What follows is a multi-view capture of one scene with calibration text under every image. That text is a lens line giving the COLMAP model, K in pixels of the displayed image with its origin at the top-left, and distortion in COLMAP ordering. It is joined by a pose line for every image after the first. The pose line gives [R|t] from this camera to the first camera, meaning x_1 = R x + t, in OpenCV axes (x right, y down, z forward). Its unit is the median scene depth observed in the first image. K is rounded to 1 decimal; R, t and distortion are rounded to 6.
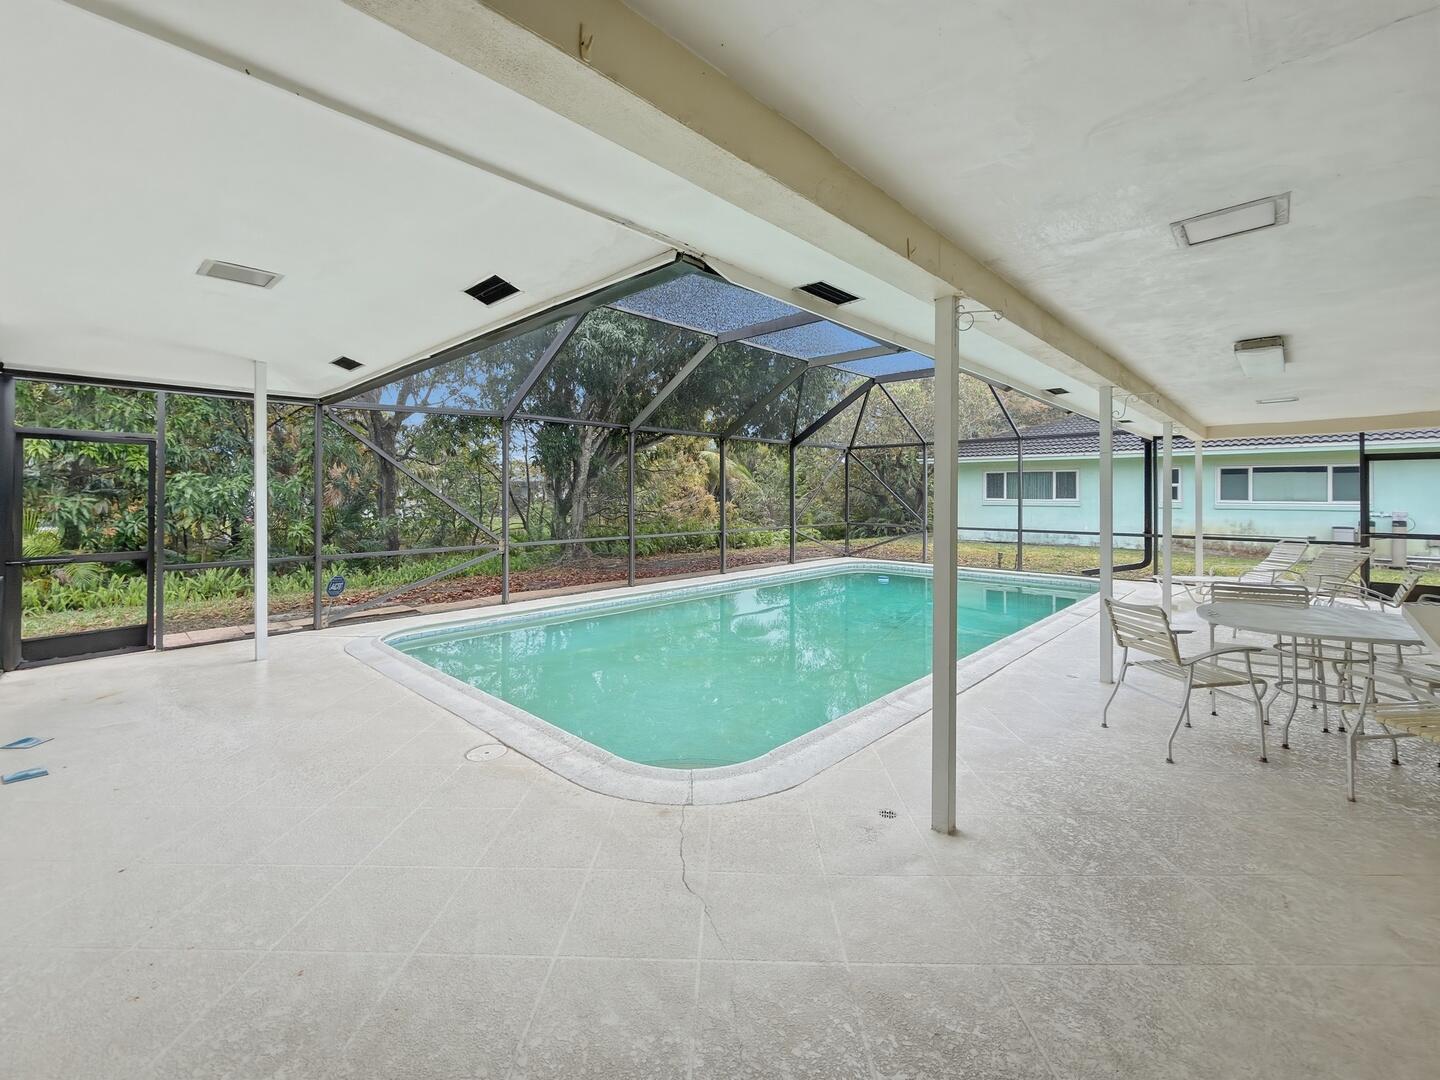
lens RADIAL K [[609.9, 0, 714.3], [0, 609.9, 494.2], [0, 0, 1]] dist [0.000389, -0.000218]
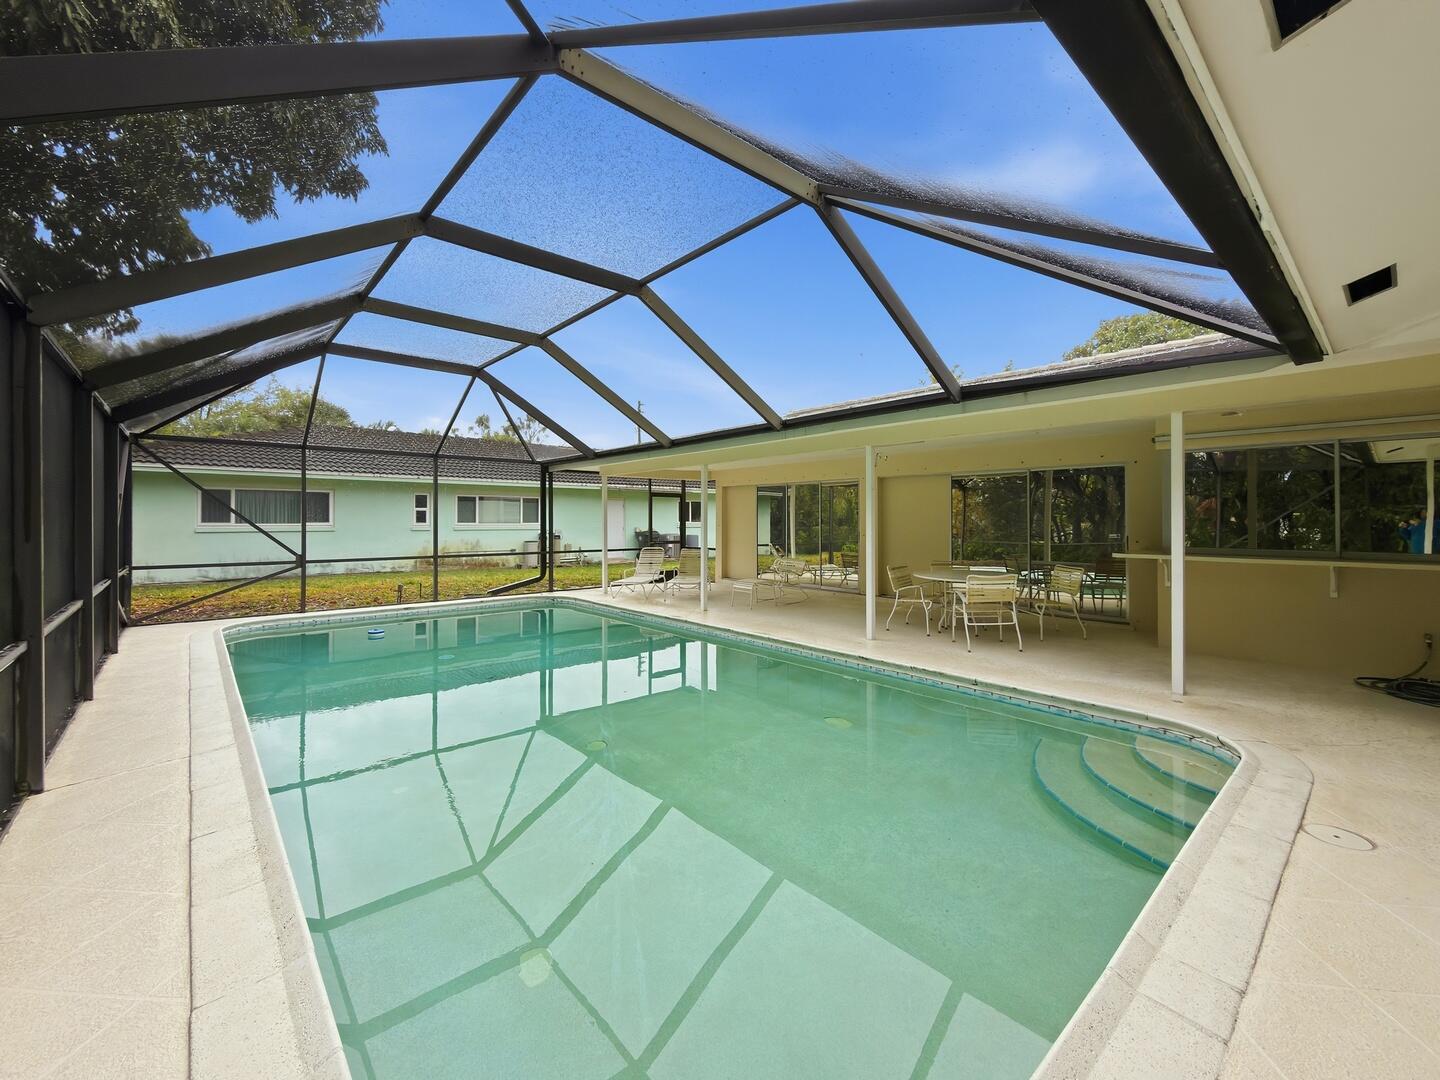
lens RADIAL K [[596.8, 0, 715.7], [0, 596.8, 515.8], [0, 0, 1]] dist [0.001756, 0.000320]
pose [[0.088484, 0.005108, 0.996064, -0.313951], [-0.000661, 0.999987, -0.005069, 0.001512], [-0.996077, -0.000210, 0.088486, 0.444854]]
